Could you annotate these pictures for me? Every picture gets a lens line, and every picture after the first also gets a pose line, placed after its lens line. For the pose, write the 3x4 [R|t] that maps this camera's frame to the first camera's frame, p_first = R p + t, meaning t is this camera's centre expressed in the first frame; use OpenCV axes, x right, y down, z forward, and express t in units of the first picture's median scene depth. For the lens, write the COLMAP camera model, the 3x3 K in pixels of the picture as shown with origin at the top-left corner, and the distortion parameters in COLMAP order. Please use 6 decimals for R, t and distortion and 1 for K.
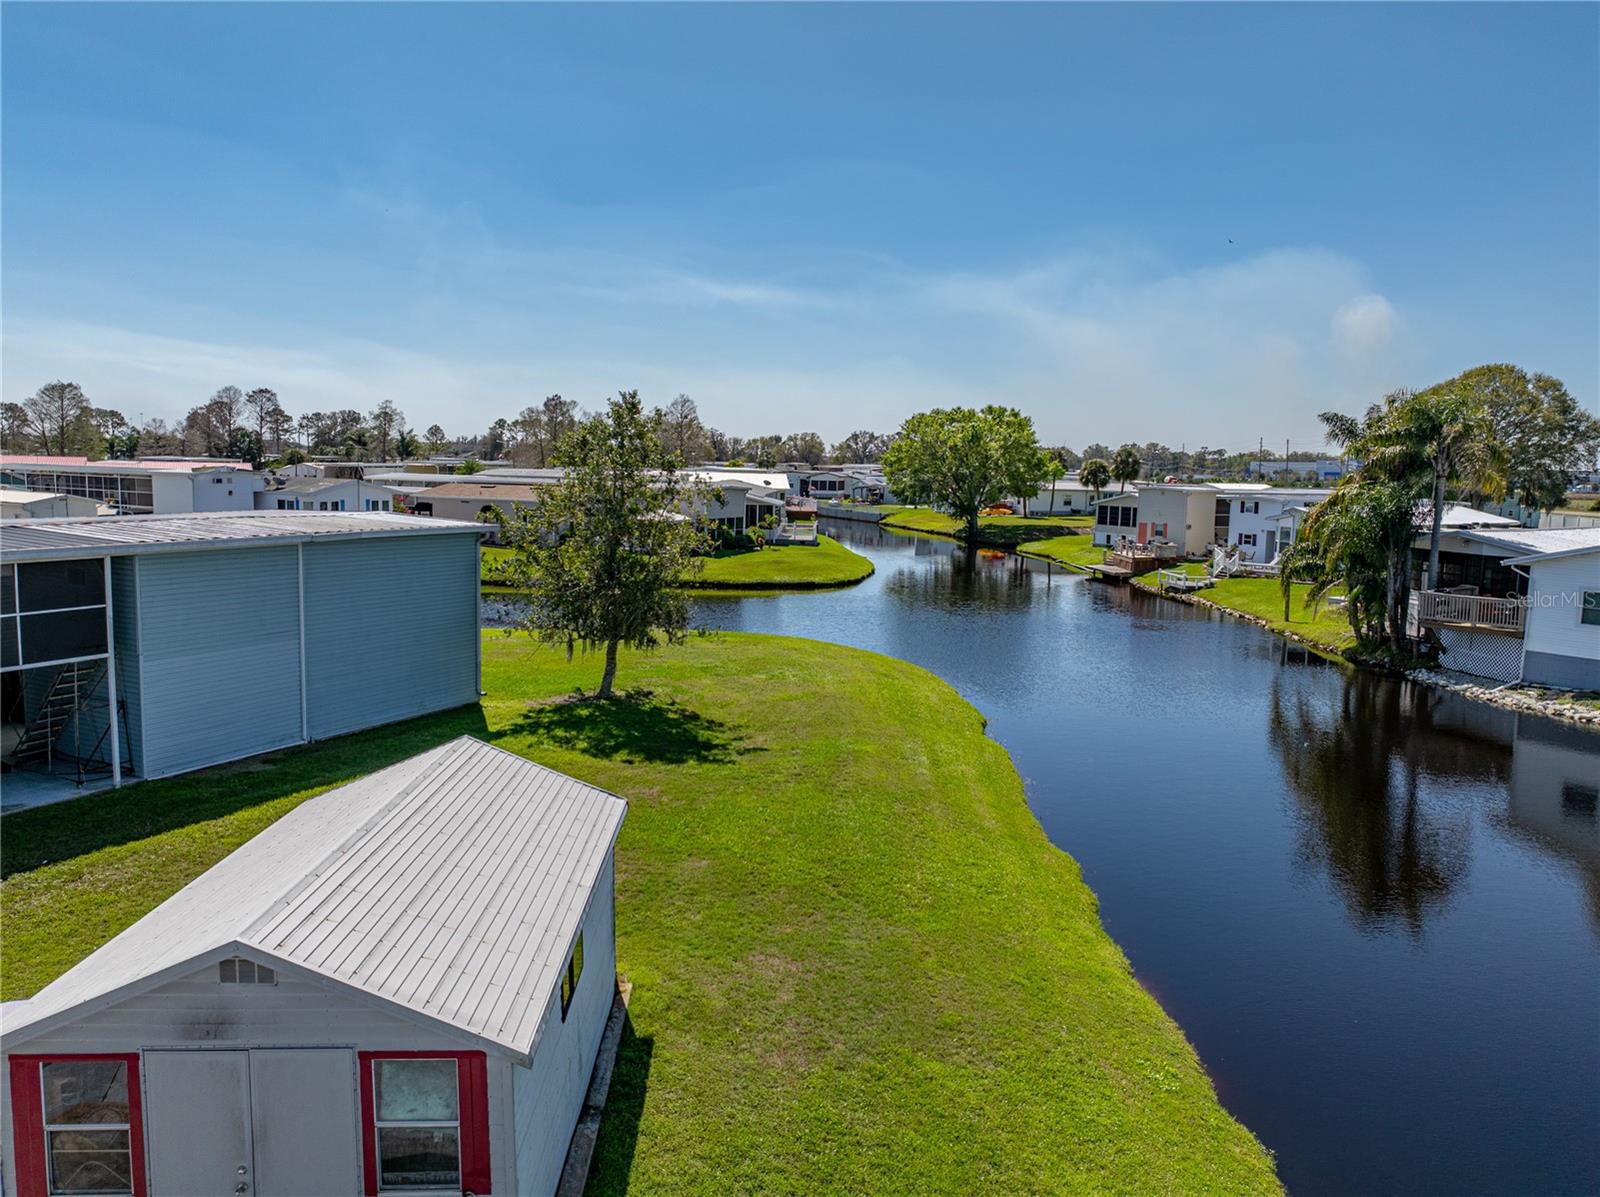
lens RADIAL K [[1149.4, 0, 793.5], [0, 1149.4, 597.2], [0, 0, 1]] dist [-0.022402, 0.007670]
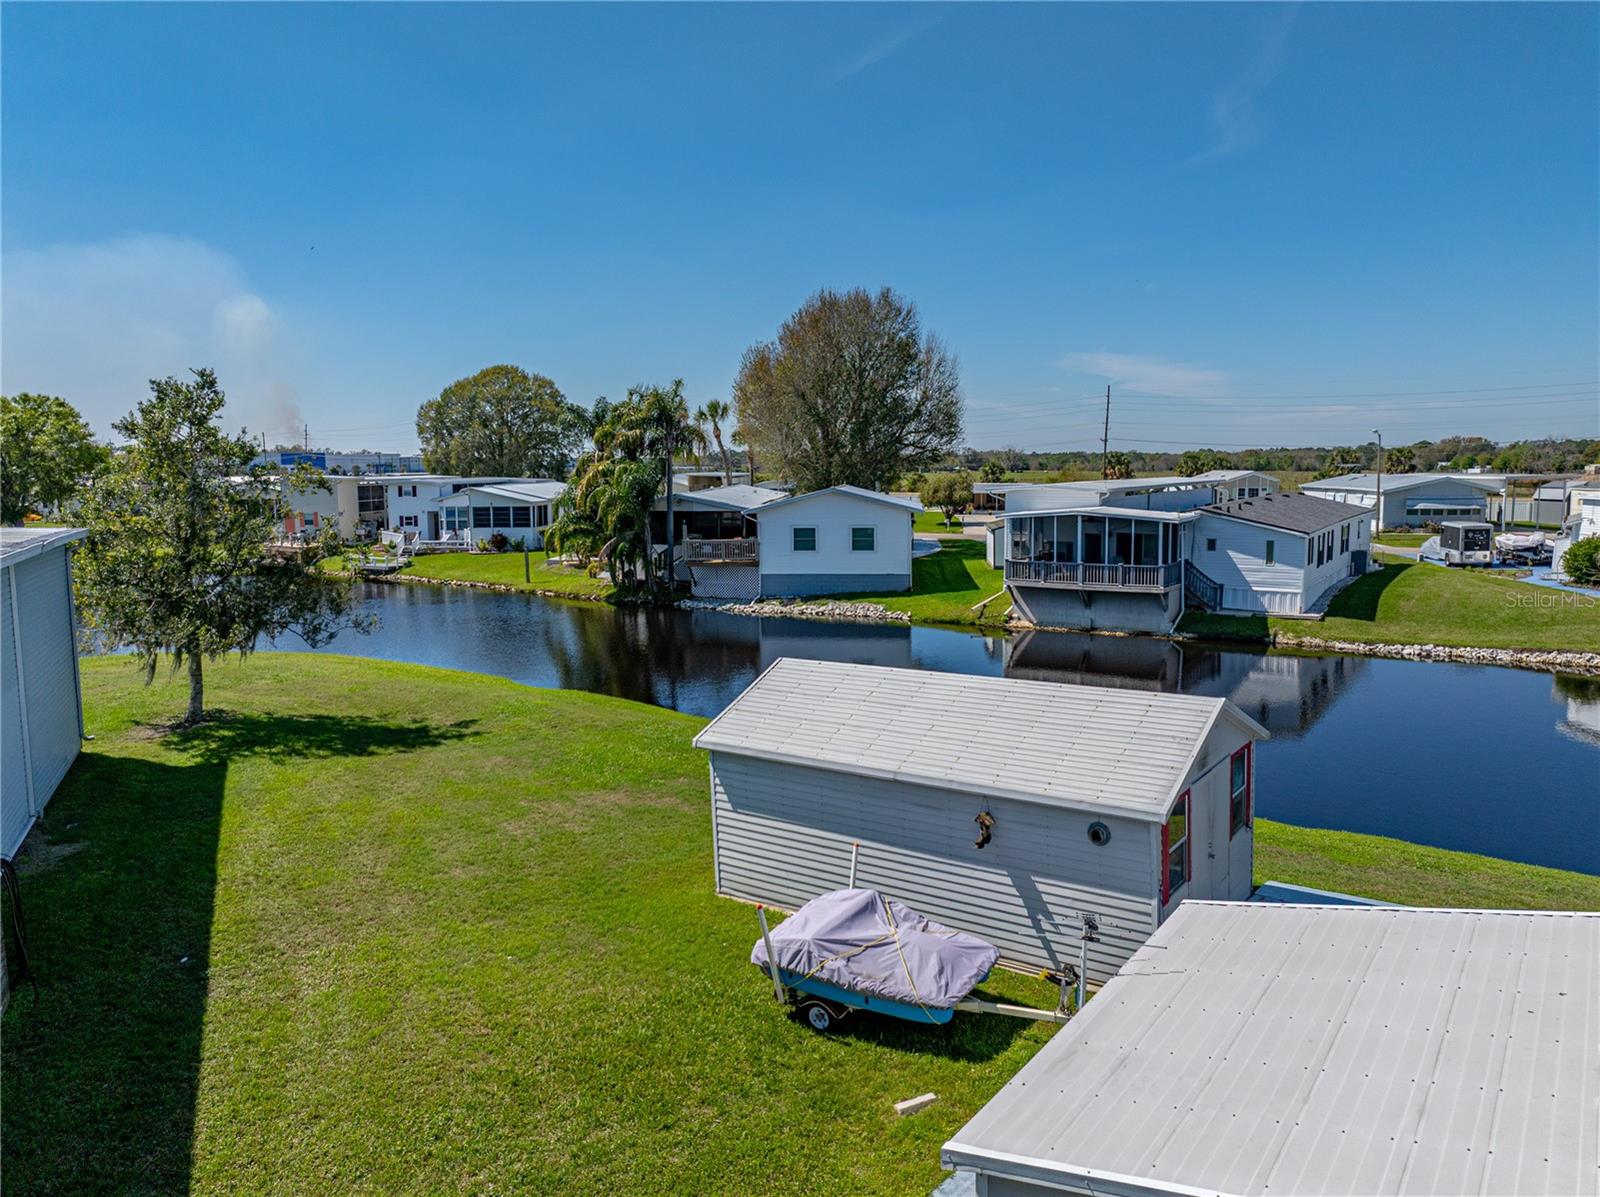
lens RADIAL K [[1149.4, 0, 793.5], [0, 1149.4, 597.2], [0, 0, 1]] dist [-0.022402, 0.007670]
pose [[0.622028, -0.117239, 0.774168, -0.216148], [0.113277, 0.991799, 0.059182, -0.001976], [-0.774758, 0.050883, 0.630208, 0.040435]]
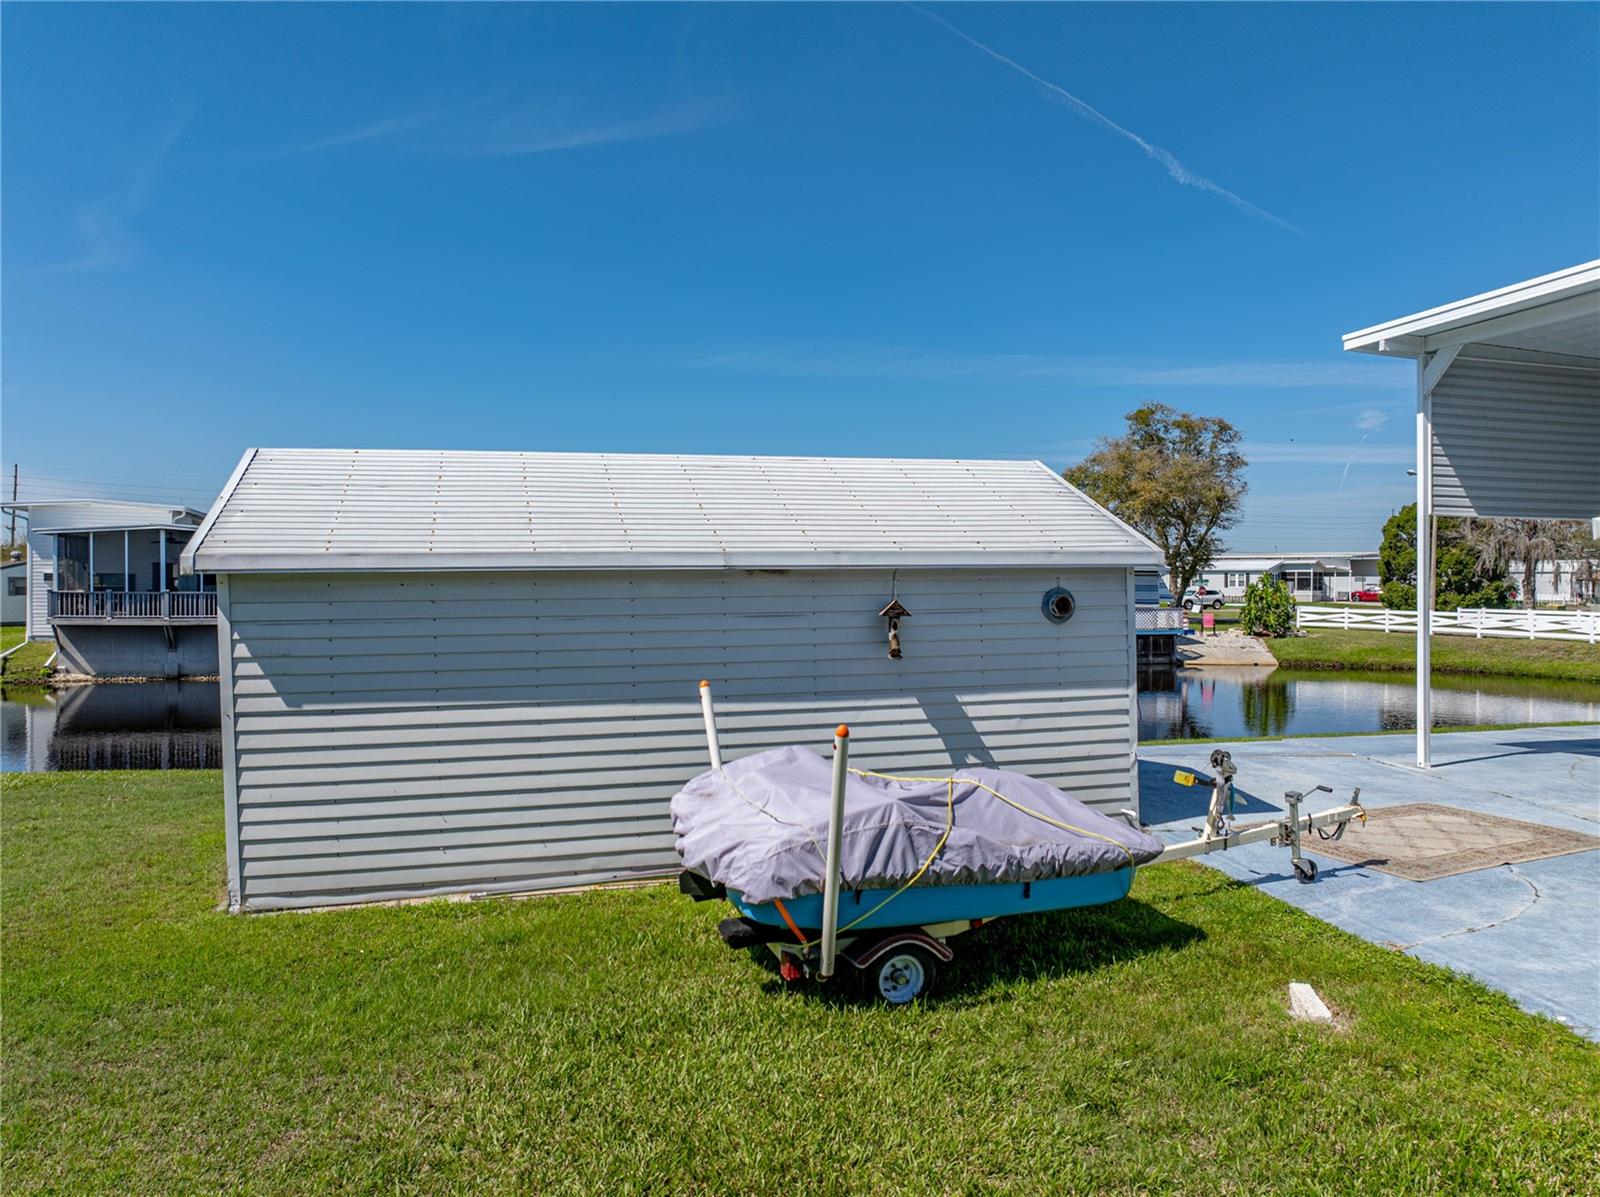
lens RADIAL K [[1122.6, 0, 800.0], [0, 1122.6, 598.5], [0, 0, 1]] dist [-0.007113, 0.000410]
pose [[-0.236751, -0.032791, 0.971017, -0.167589], [0.100719, 0.993217, 0.058097, 0.034832], [-0.966336, 0.111554, -0.231843, 0.154666]]
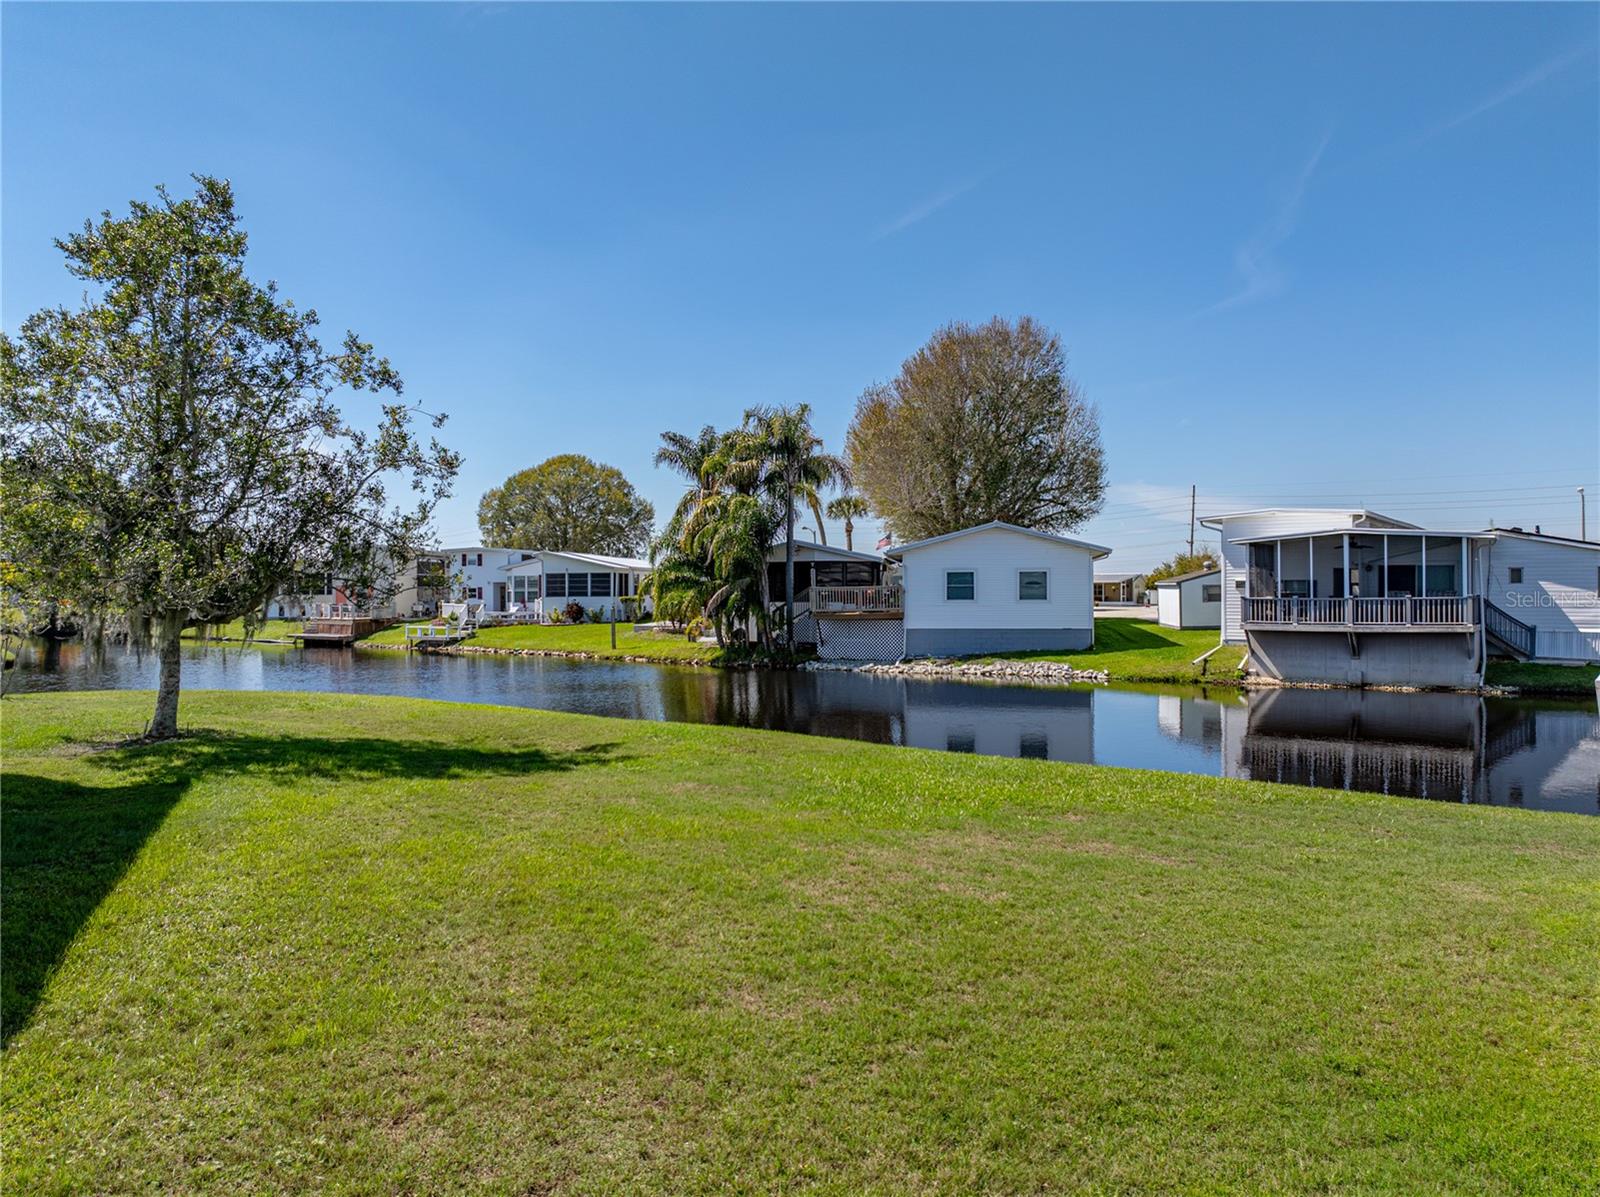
lens RADIAL K [[1133.2, 0, 795.8], [0, 1133.2, 599.0], [0, 0, 1]] dist [-0.025022, 0.006492]
pose [[0.647662, -0.029492, 0.761357, -0.147365], [0.107666, 0.992766, -0.053133, 0.033244], [-0.754282, 0.116385, 0.646152, 0.174763]]
